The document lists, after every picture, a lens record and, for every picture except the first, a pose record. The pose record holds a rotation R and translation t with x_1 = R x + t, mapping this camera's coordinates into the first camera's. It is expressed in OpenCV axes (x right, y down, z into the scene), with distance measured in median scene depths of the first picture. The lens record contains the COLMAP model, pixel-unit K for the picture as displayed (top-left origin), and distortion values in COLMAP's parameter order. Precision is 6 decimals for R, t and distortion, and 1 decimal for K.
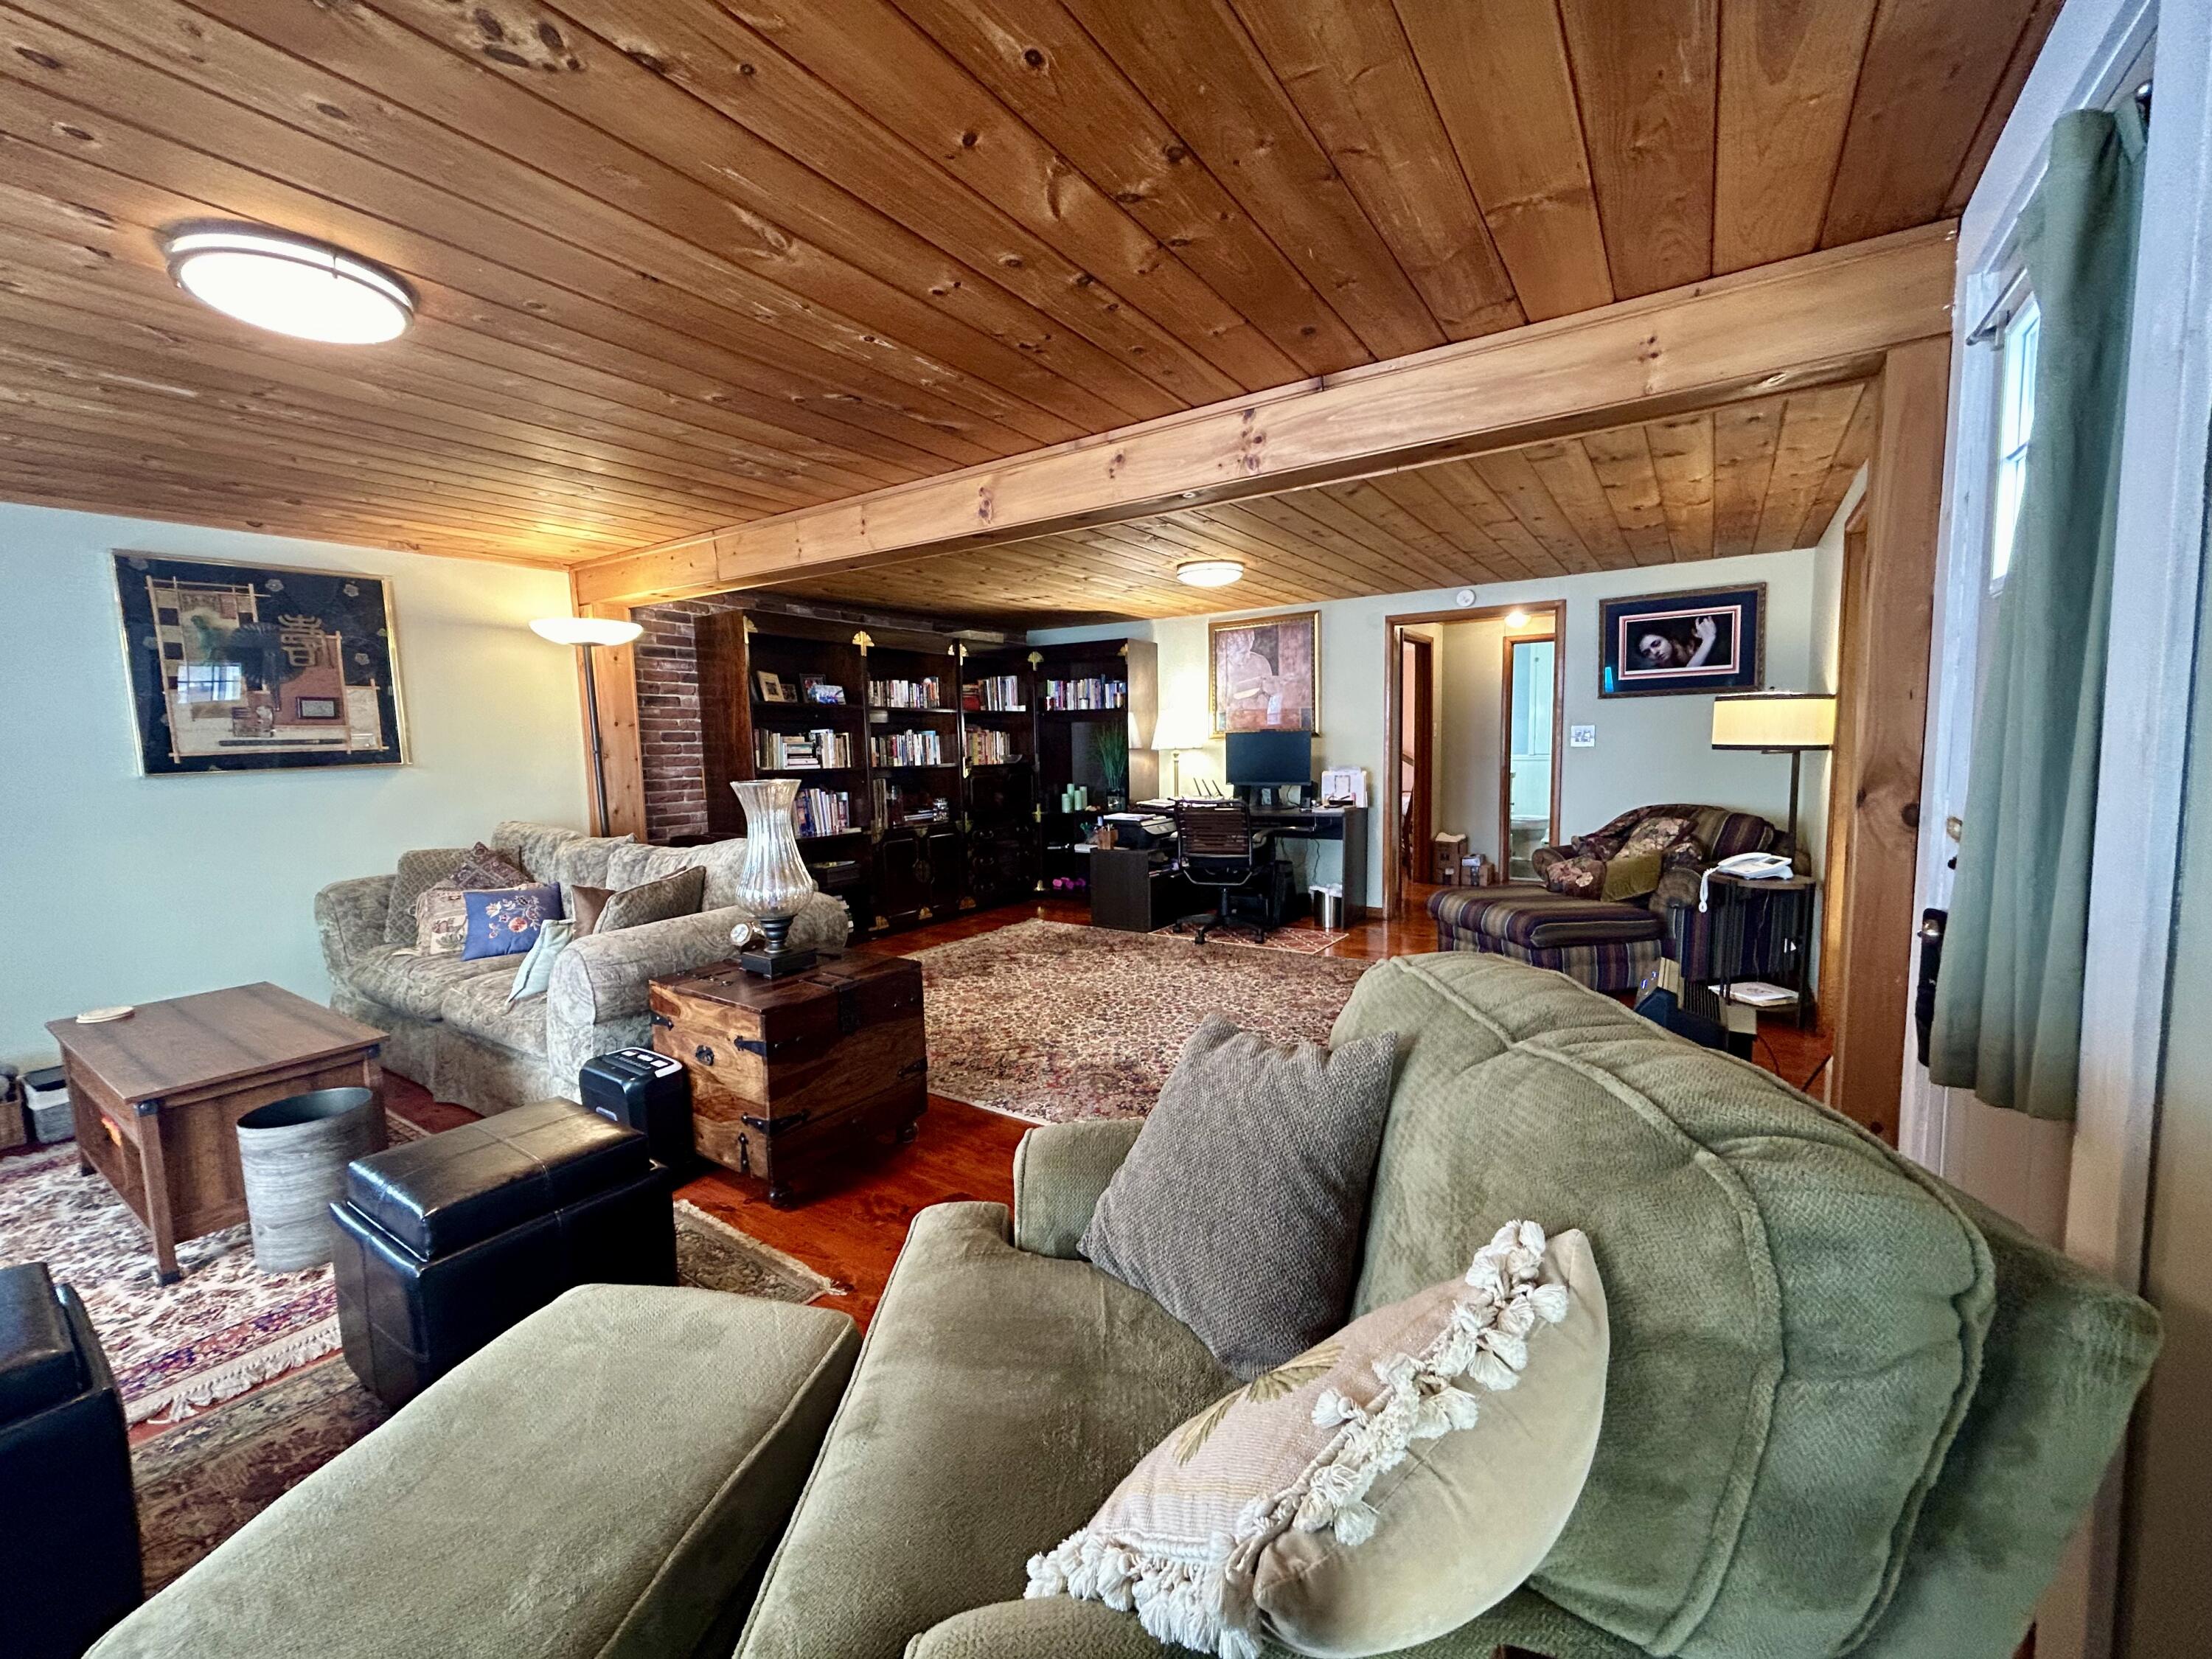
lens RADIAL K [[890.0, 0, 1105.6], [0, 890.0, 830.1], [0, 0, 1]] dist [-0.003261, 0.000049]
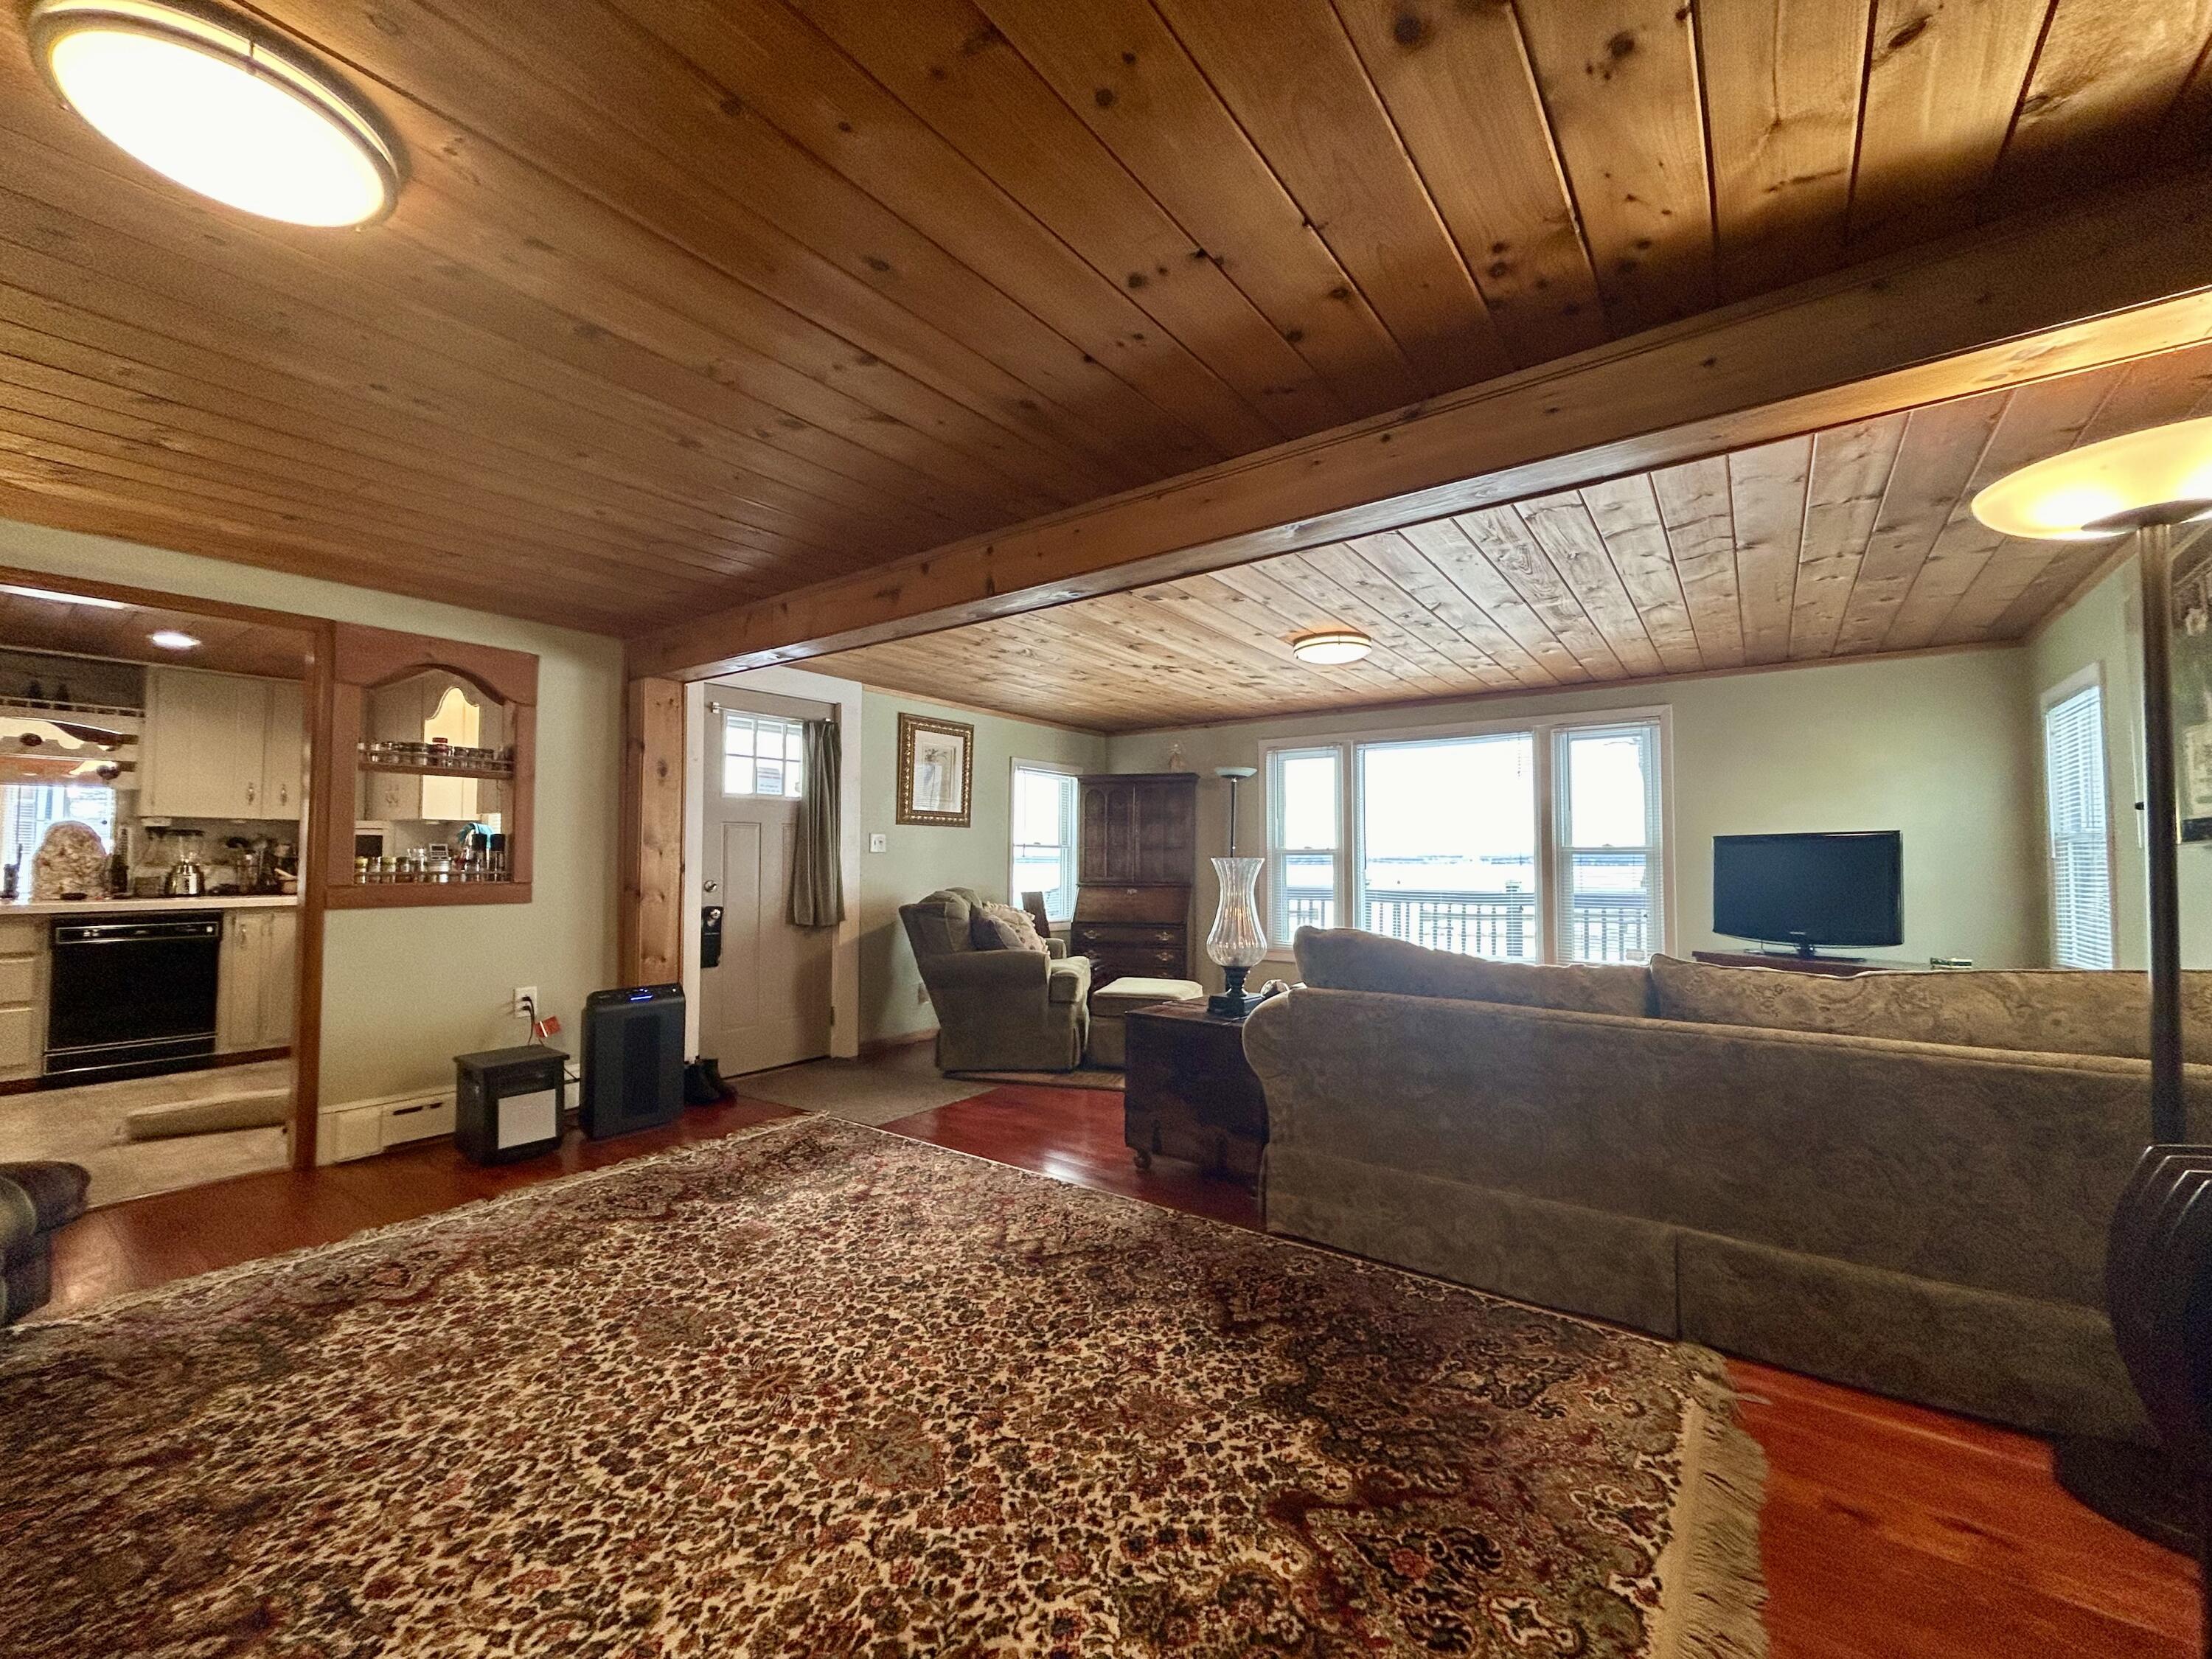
lens RADIAL K [[890.0, 0, 1100.6], [0, 890.0, 827.6], [0, 0, 1]] dist [-0.003261, 0.000049]
pose [[-0.998588, 0.018640, 0.049754, -0.166465], [0.021456, 0.998163, 0.056664, -0.118980], [-0.048606, 0.057651, -0.997153, 1.518750]]
